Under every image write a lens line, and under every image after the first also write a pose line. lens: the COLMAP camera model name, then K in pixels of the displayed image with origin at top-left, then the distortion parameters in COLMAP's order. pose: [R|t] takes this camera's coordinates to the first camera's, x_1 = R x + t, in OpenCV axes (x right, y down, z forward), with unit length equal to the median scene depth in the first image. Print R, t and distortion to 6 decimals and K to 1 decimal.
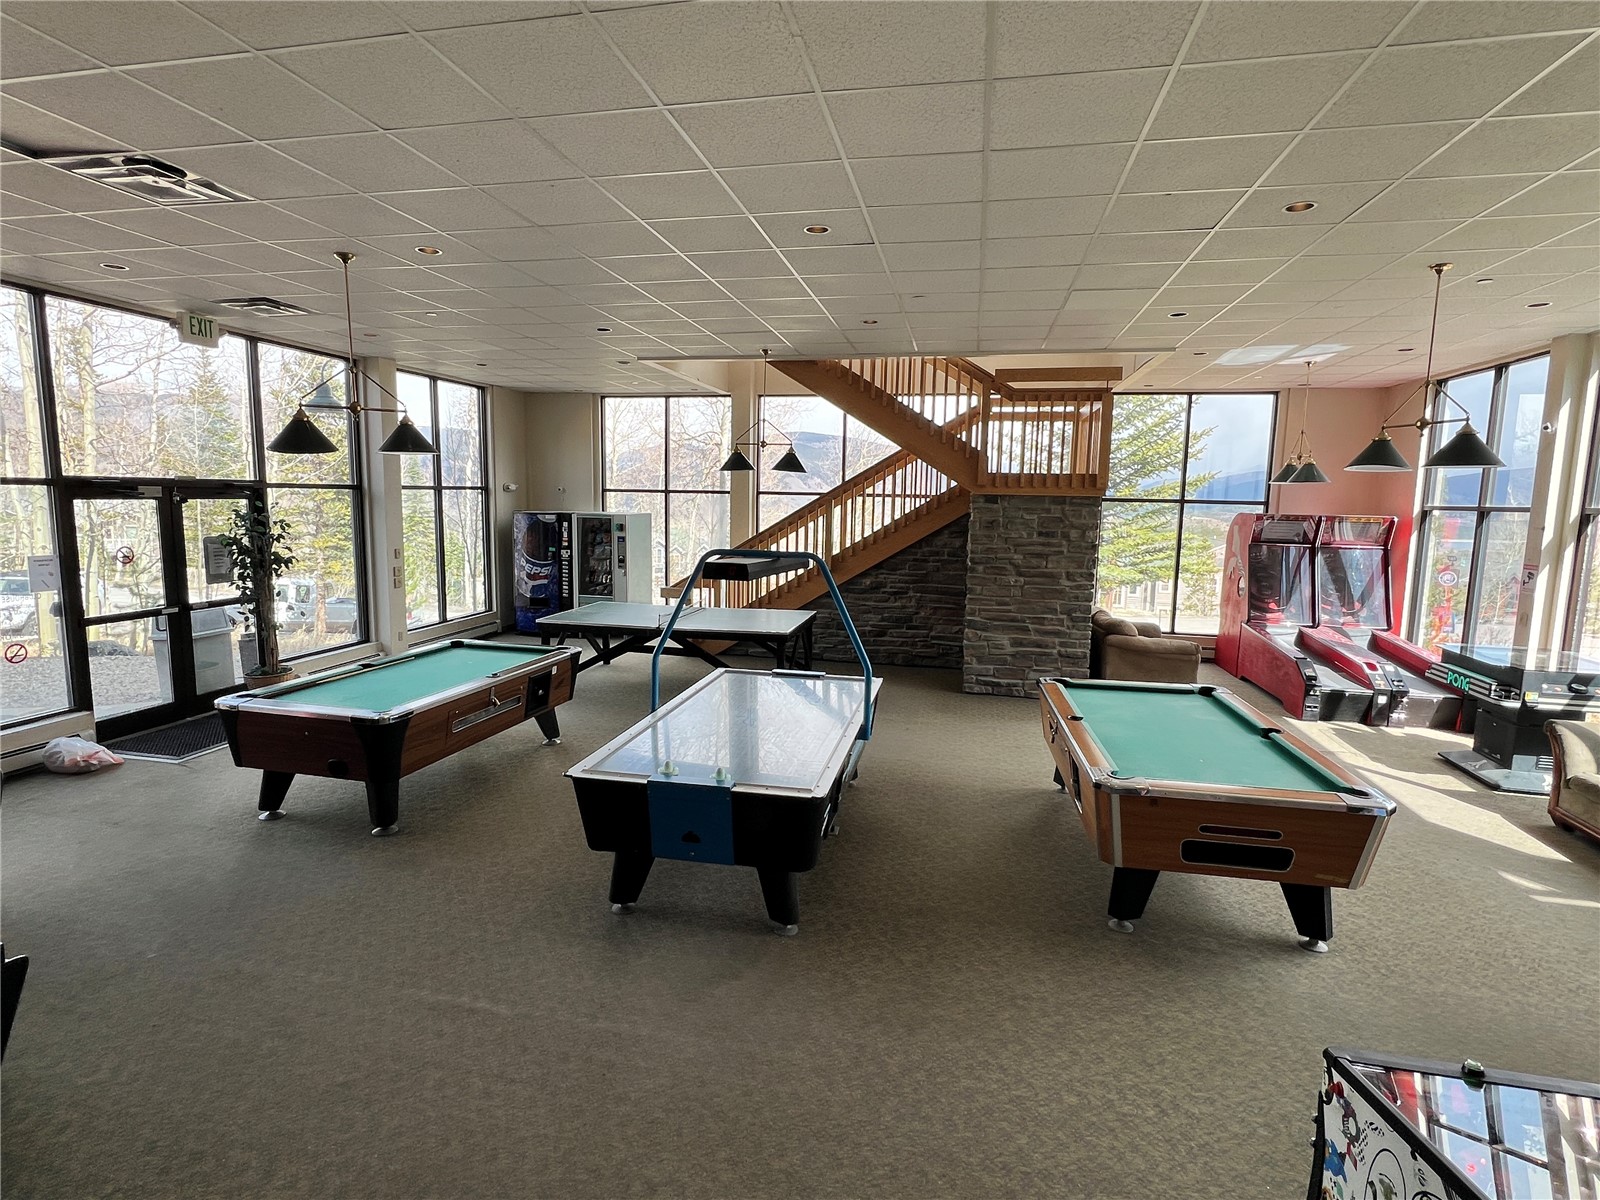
lens RADIAL K [[798.6, 0, 801.9], [0, 798.6, 597.3], [0, 0, 1]] dist [-0.014623, -0.000477]
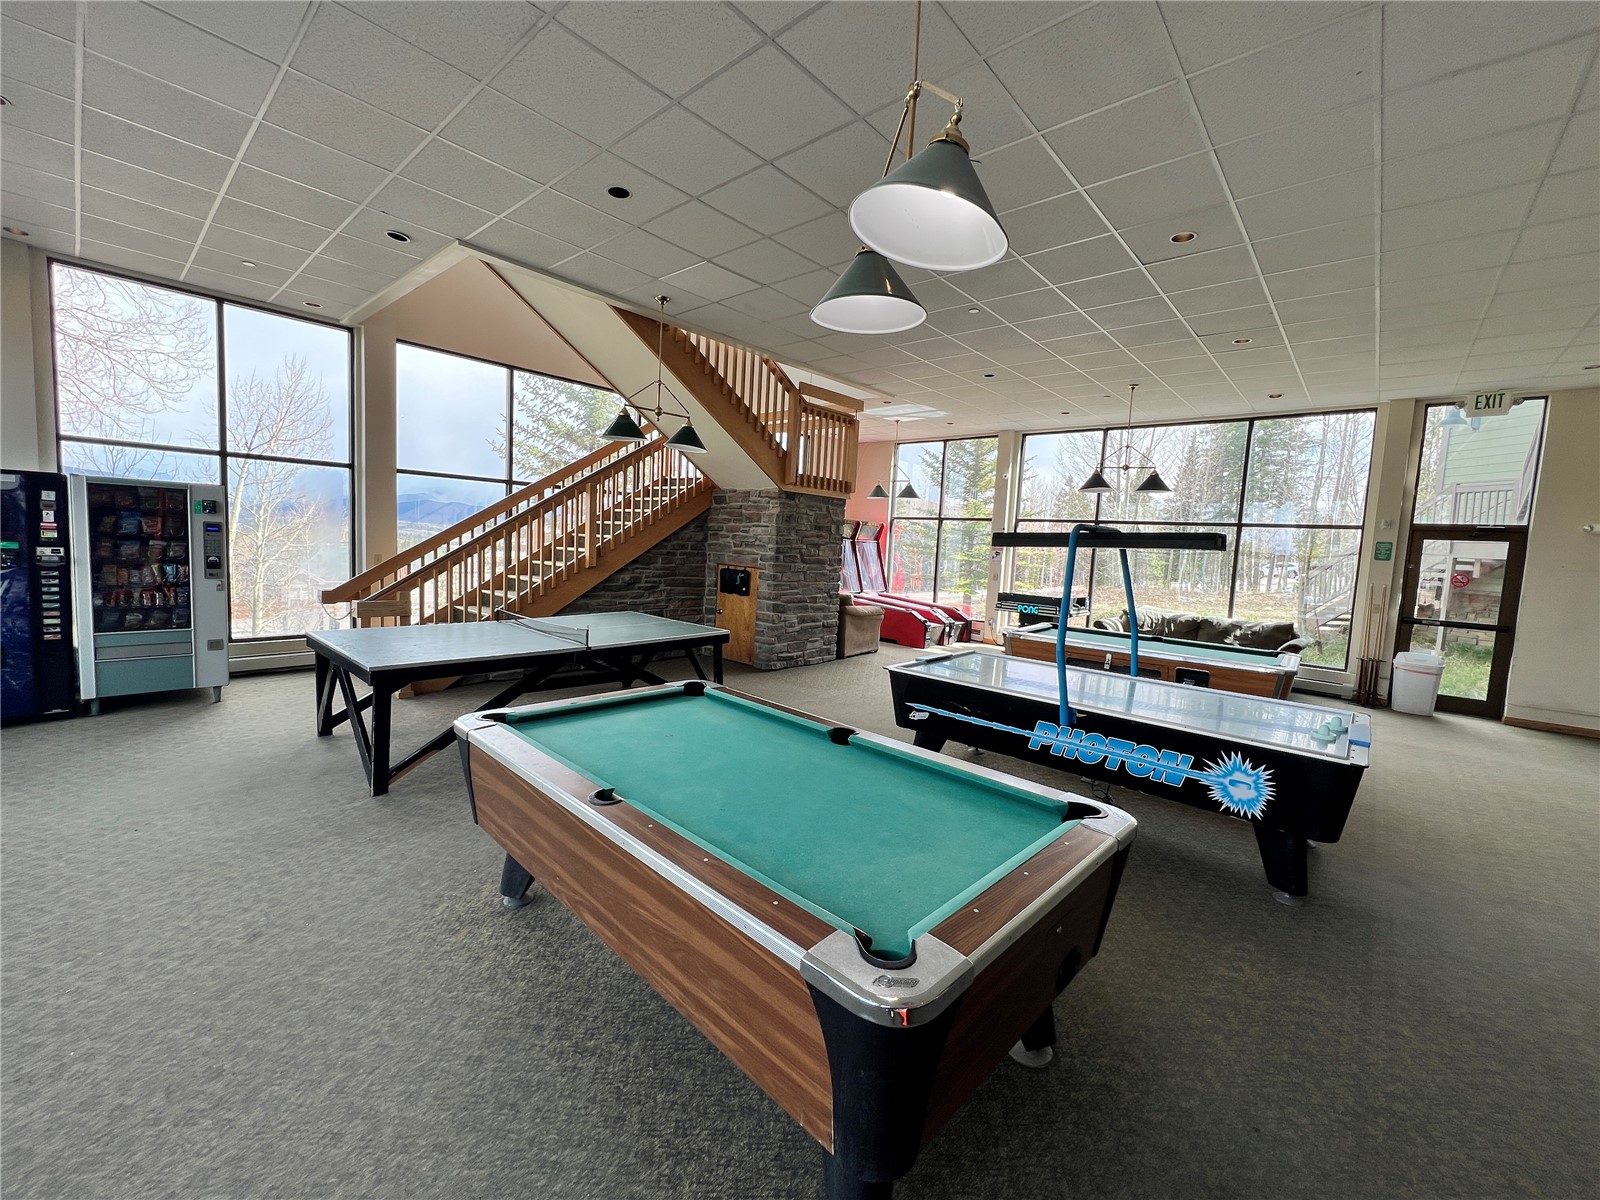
lens RADIAL K [[646.6, 0, 798.9], [0, 646.6, 598.1], [0, 0, 1]] dist [0.000290, -0.000101]
pose [[0.497819, -0.071725, 0.864310, -0.561378], [0.068740, 0.996702, 0.043119, -0.016887], [-0.864552, 0.037947, 0.501108, 0.529630]]
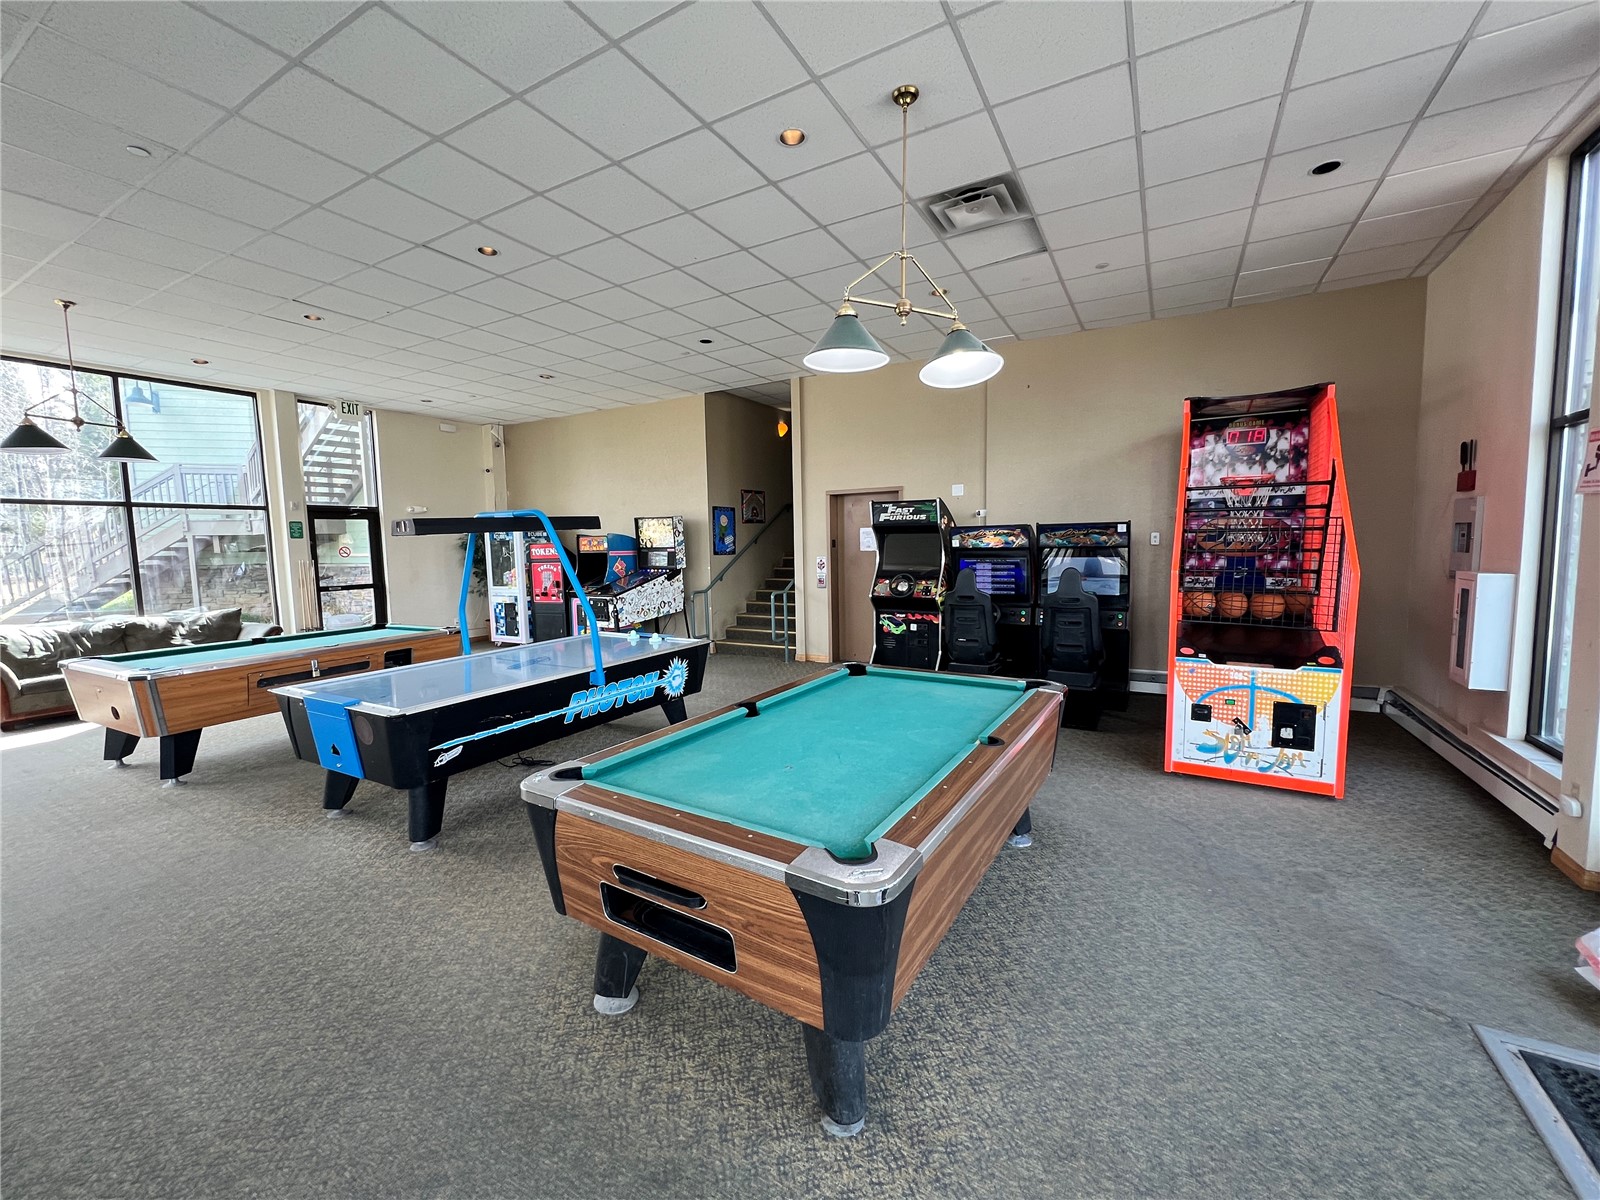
lens RADIAL K [[646.6, 0, 801.0], [0, 646.6, 596.6], [0, 0, 1]] dist [0.000290, -0.000101]
pose [[-0.953544, -0.023957, 0.300301, -0.401206], [0.043053, 0.975764, 0.214548, -0.067267], [-0.298162, 0.217510, -0.929402, 0.992090]]
